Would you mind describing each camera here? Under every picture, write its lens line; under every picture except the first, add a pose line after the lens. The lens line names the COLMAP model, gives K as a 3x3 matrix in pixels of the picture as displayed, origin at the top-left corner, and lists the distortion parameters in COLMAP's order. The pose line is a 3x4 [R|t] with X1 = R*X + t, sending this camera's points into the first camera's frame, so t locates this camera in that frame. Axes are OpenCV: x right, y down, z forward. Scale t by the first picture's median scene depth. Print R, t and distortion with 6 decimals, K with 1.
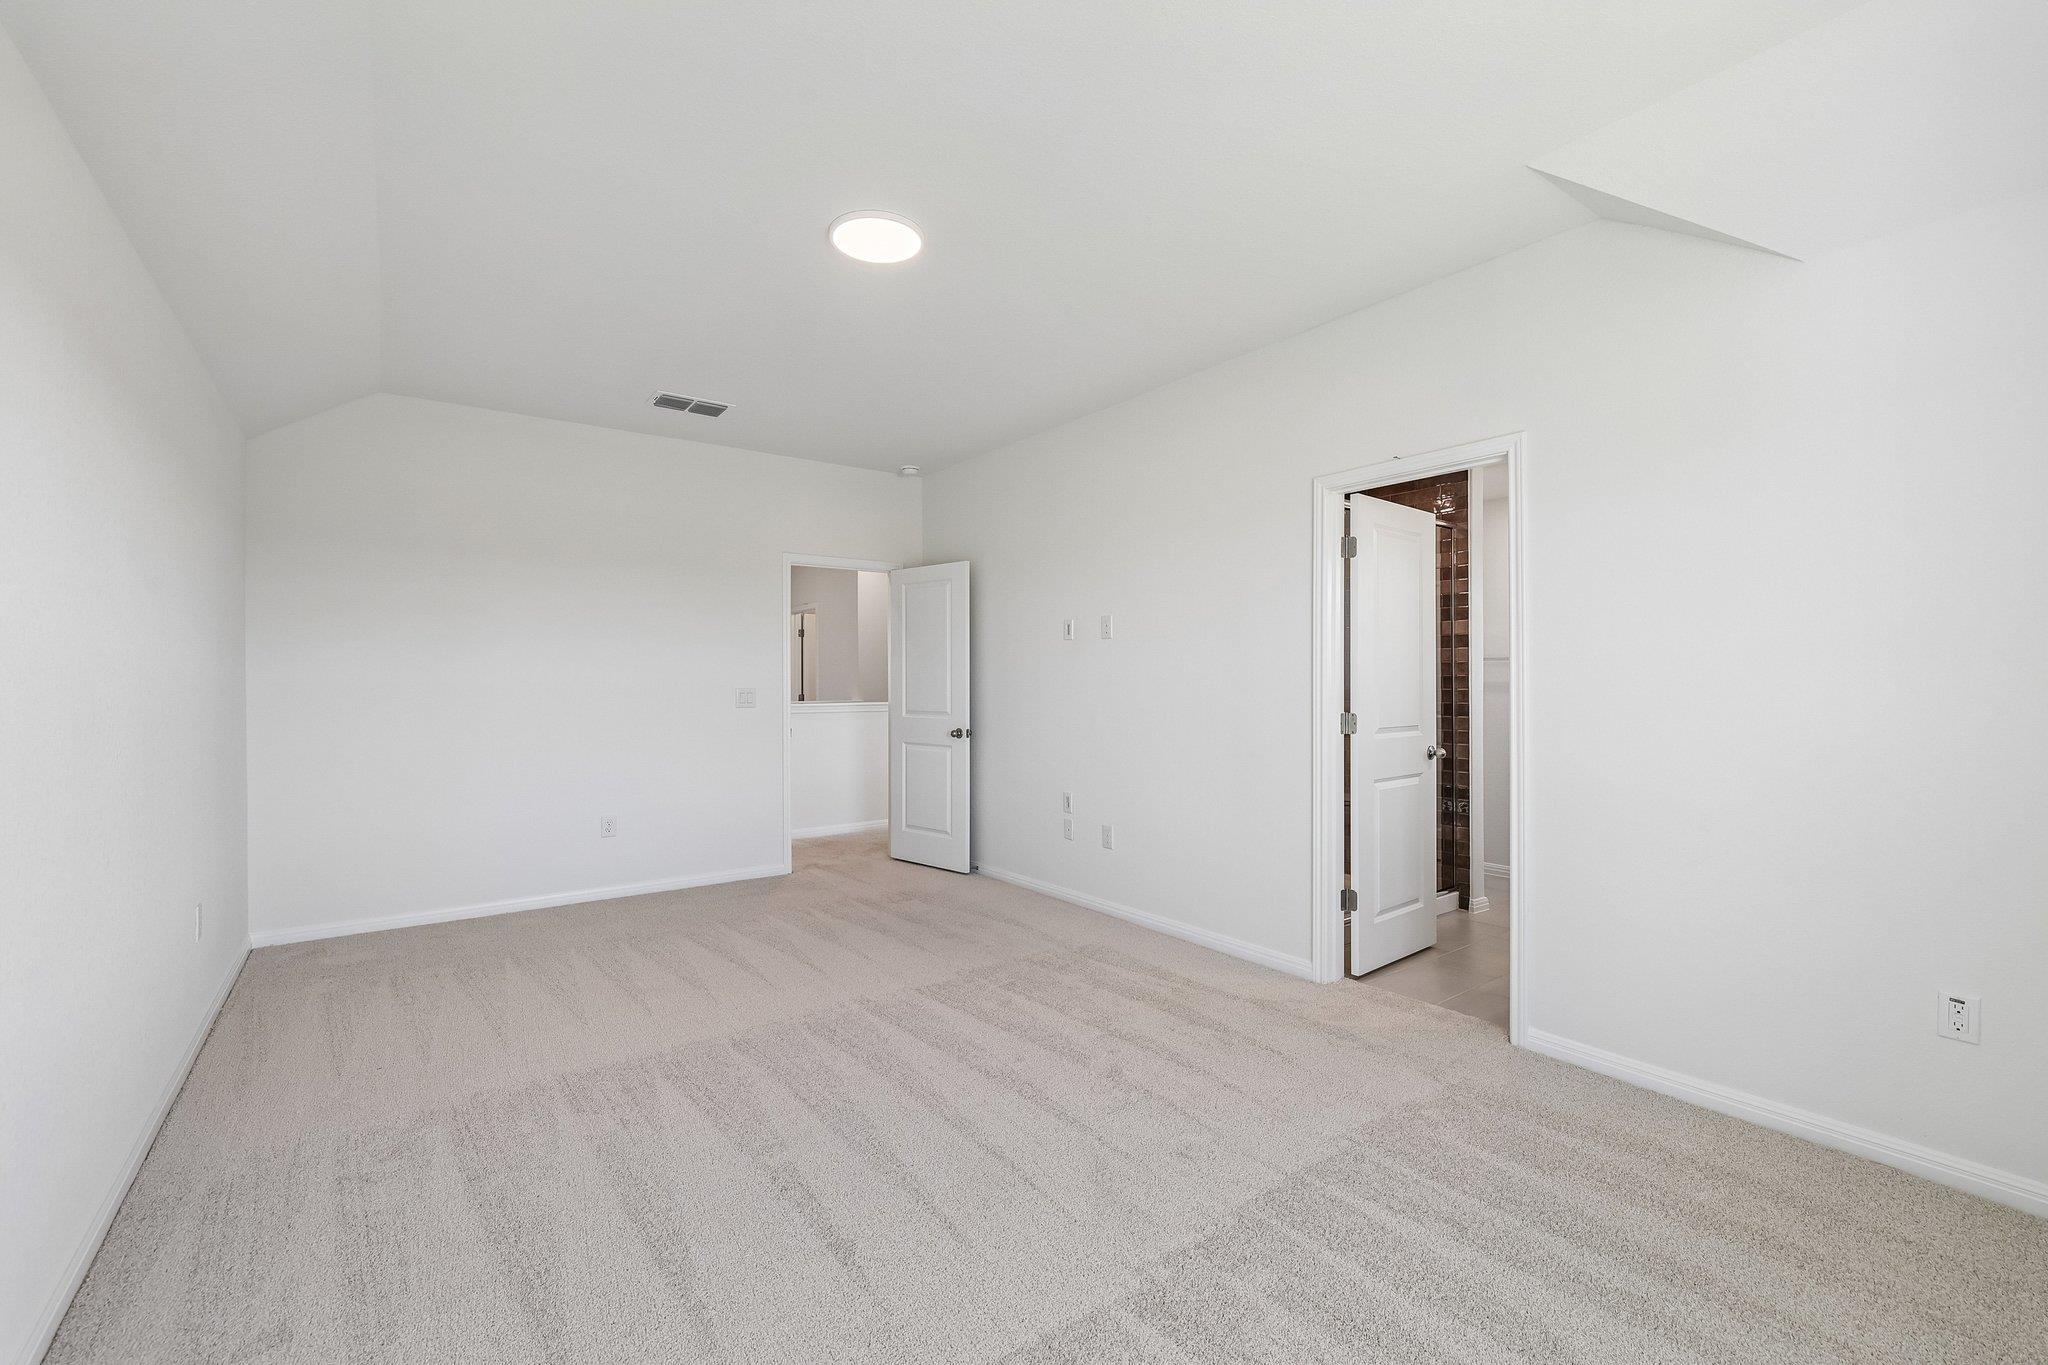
lens RADIAL K [[862.2, 0, 1035.7], [0, 862.2, 675.4], [0, 0, 1]] dist [-0.002148, -0.000195]
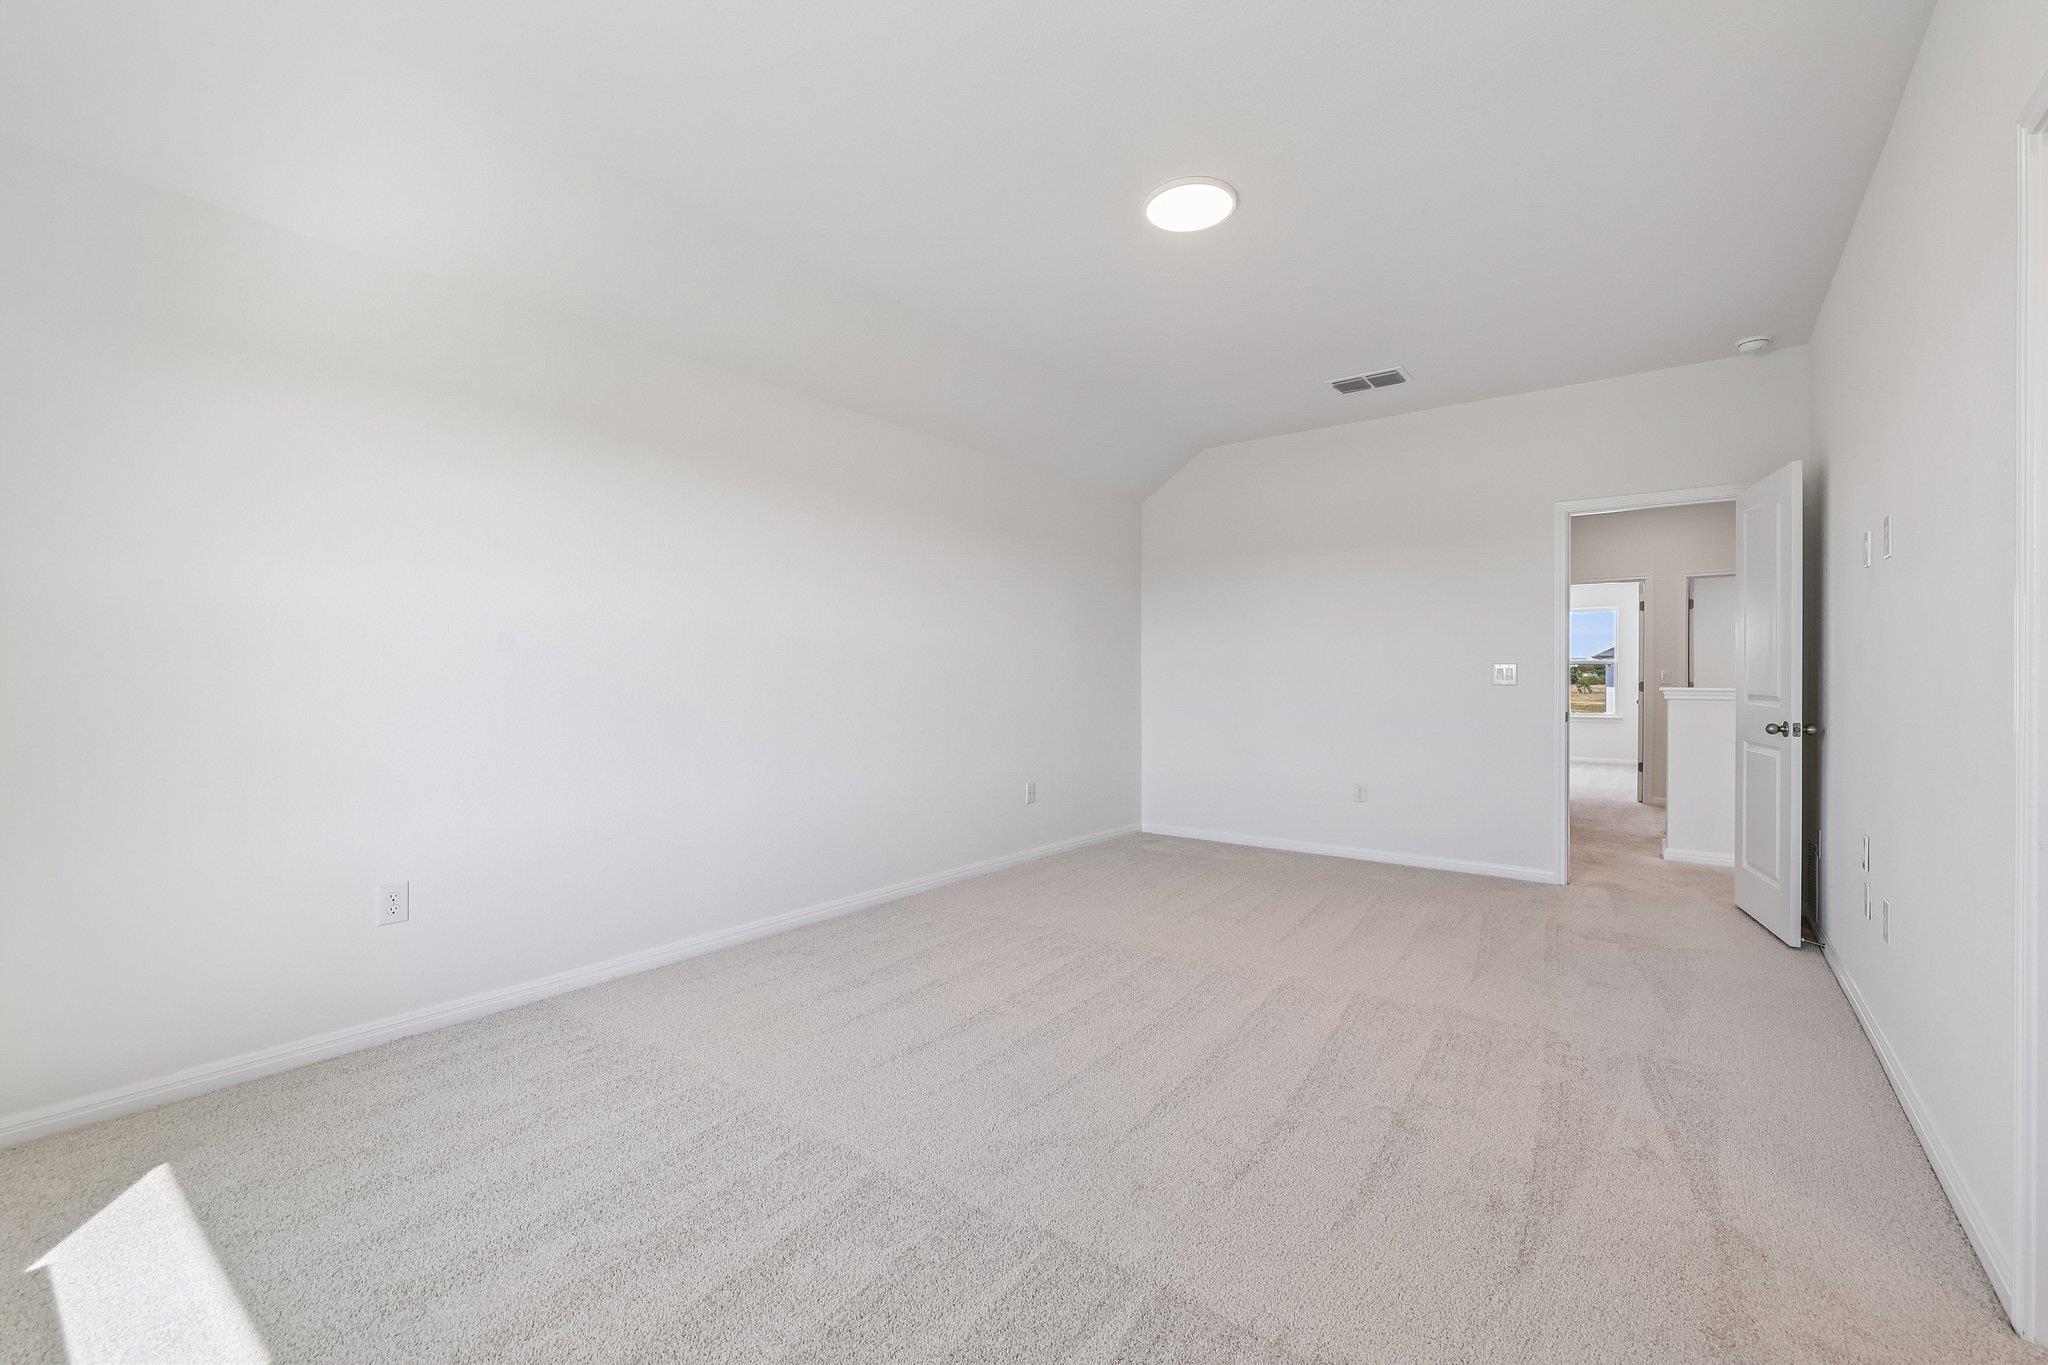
lens RADIAL K [[862.2, 0, 1025.4], [0, 862.2, 686.0], [0, 0, 1]] dist [-0.002148, -0.000195]
pose [[0.280730, 0.017042, -0.959635, 0.510831], [0.003462, 0.999818, 0.018769, 0.026299], [0.959780, -0.008591, 0.280620, 0.359089]]
